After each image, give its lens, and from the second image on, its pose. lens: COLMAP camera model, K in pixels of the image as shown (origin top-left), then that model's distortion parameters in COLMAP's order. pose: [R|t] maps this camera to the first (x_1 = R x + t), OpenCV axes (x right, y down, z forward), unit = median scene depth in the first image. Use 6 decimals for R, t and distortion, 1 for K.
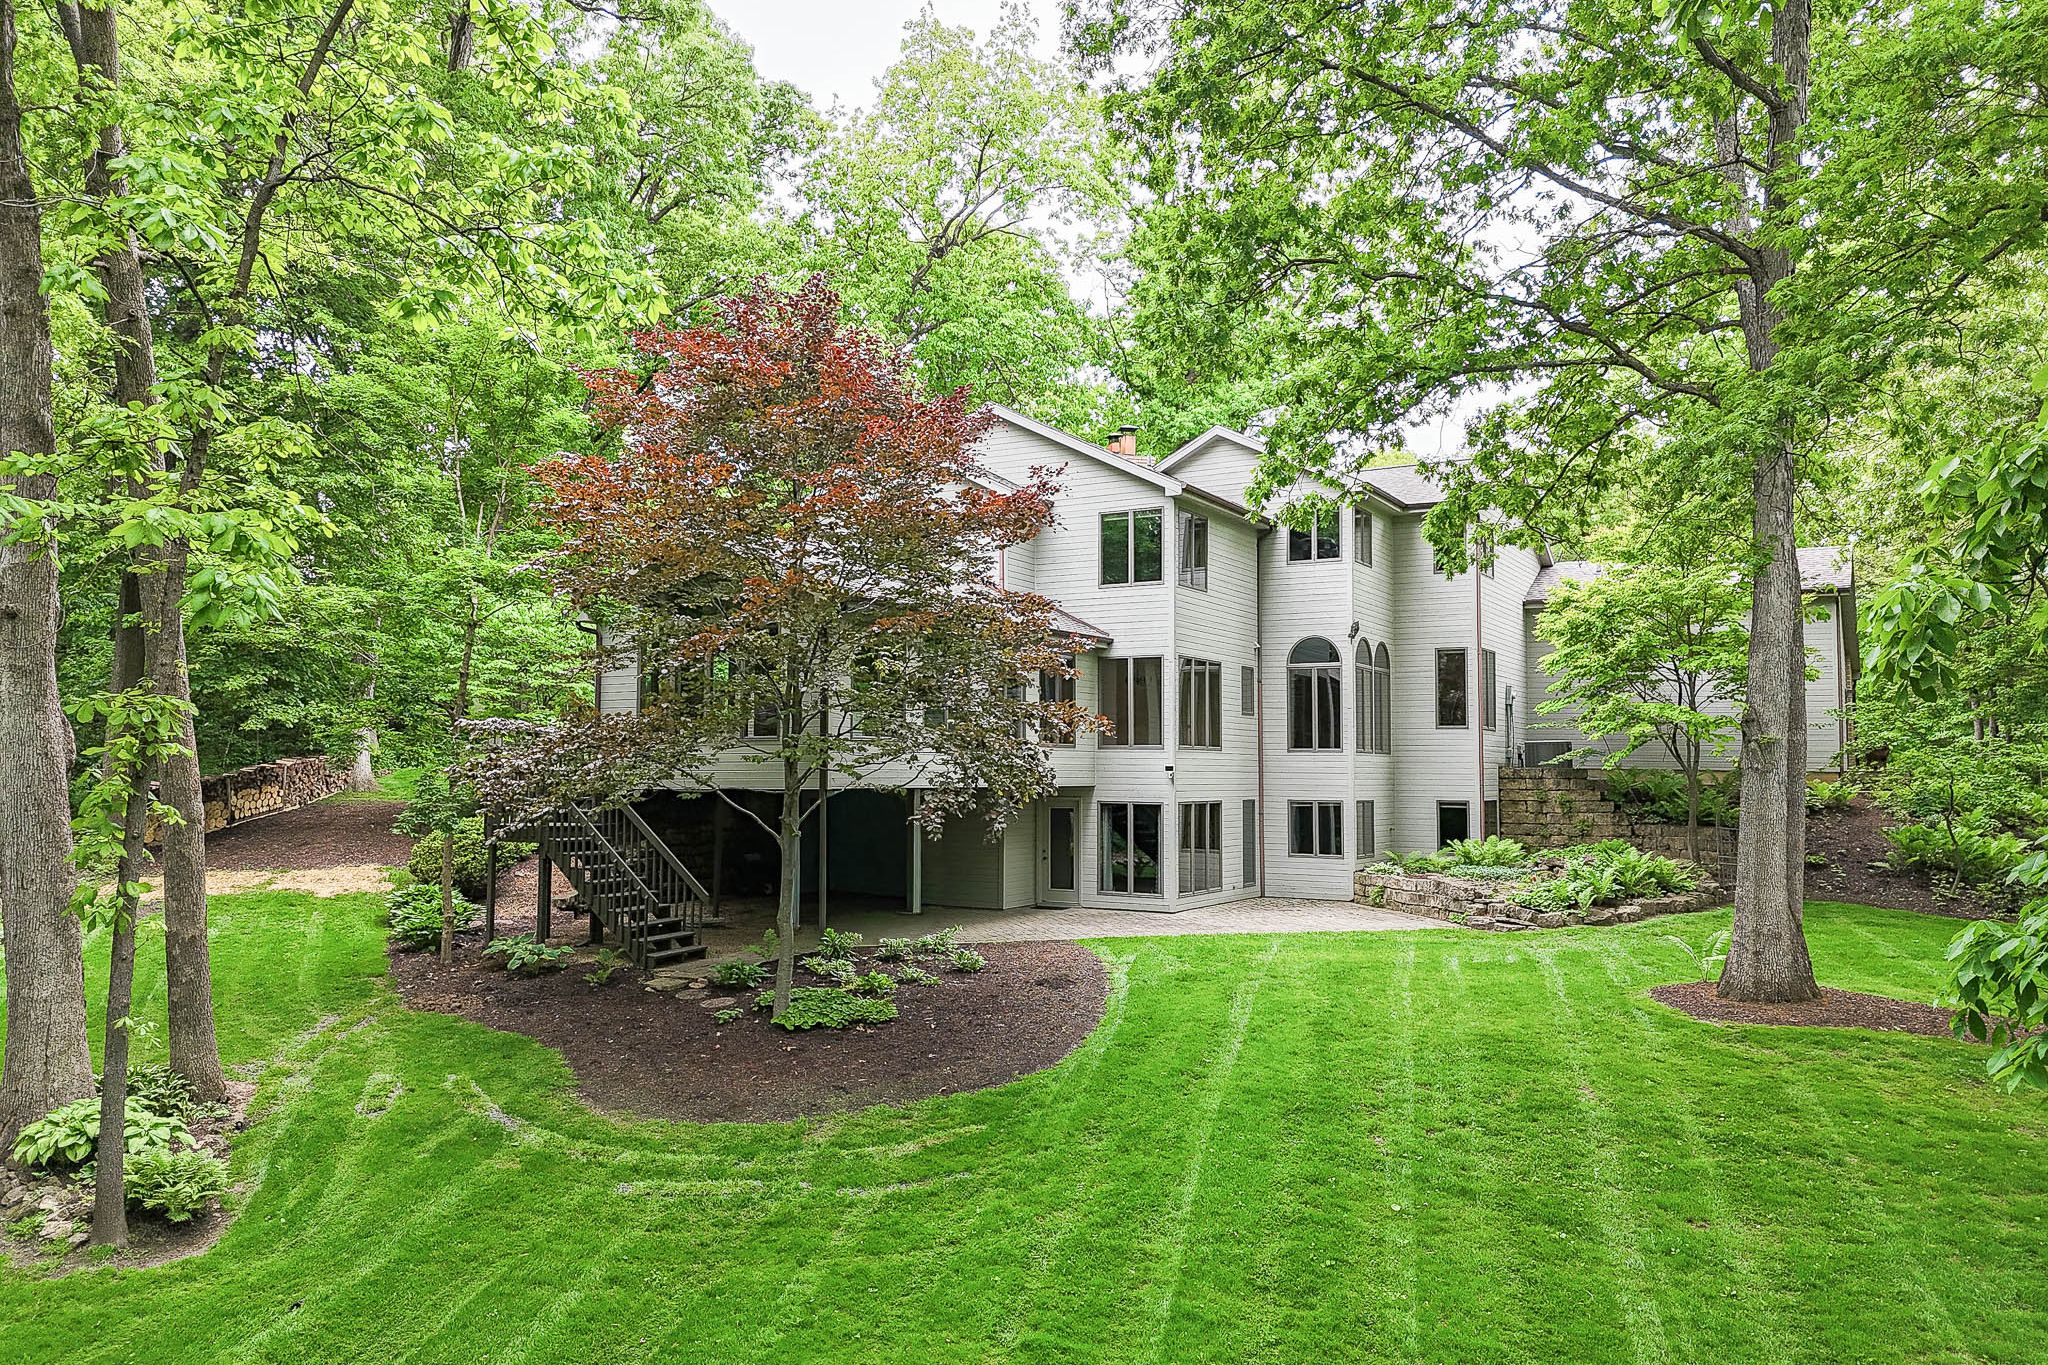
lens RADIAL K [[1509.6, 0, 1024.0], [0, 1509.6, 682.5], [0, 0, 1]] dist [0.093743, -0.084867]
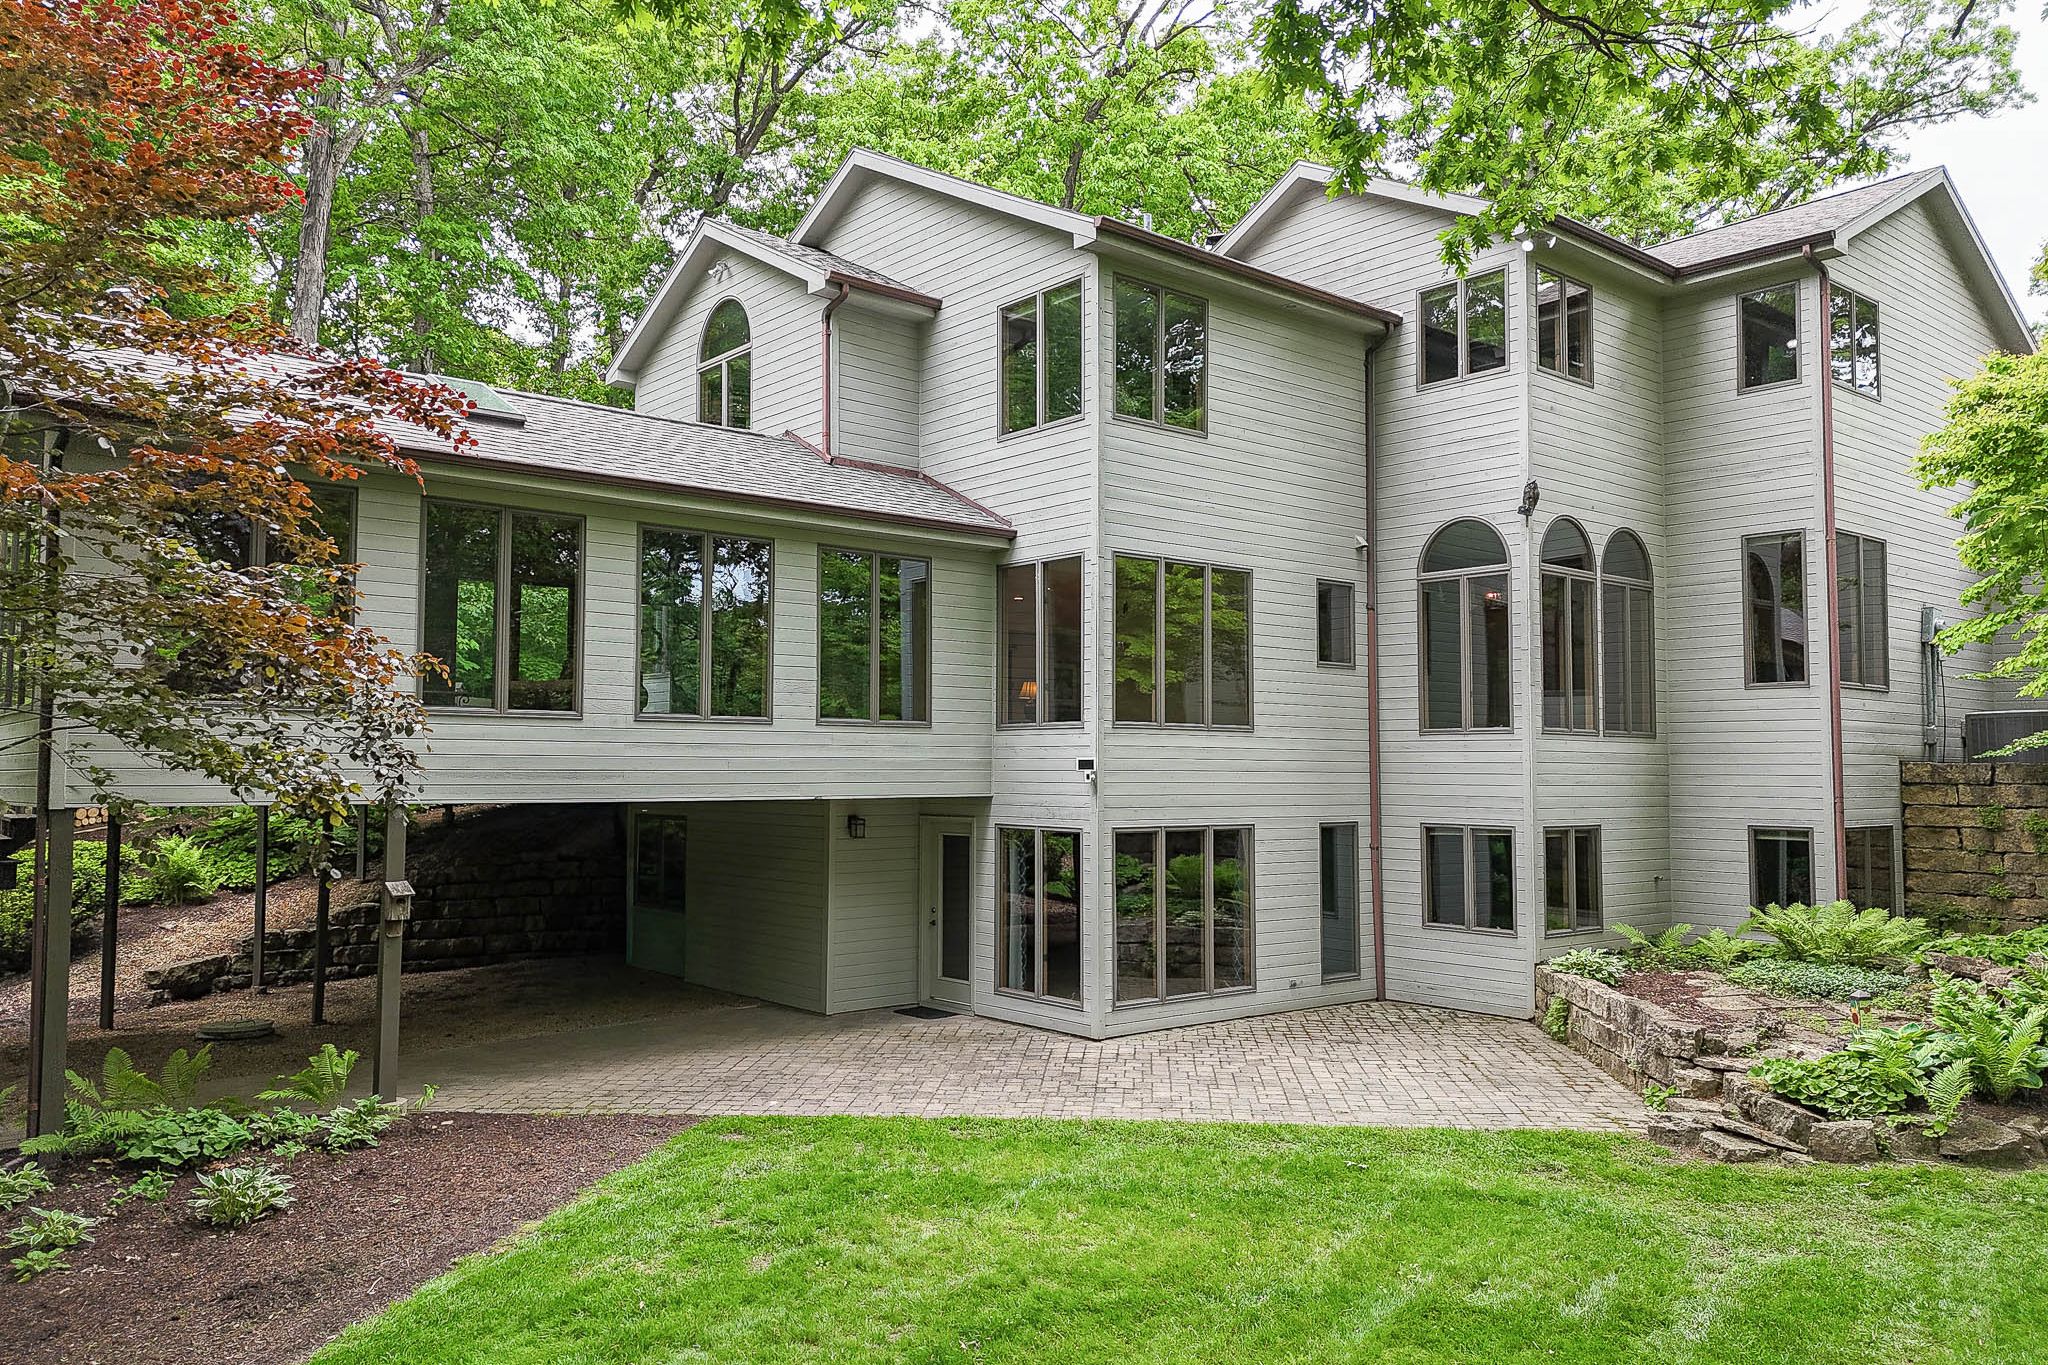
lens RADIAL K [[1509.6, 0, 1024.0], [0, 1509.6, 682.5], [0, 0, 1]] dist [0.093743, -0.084867]
pose [[0.941989, -0.022665, -0.334878, 0.237176], [0.021441, 0.999743, -0.007351, 0.029785], [0.334958, -0.000255, 0.942233, 0.464831]]
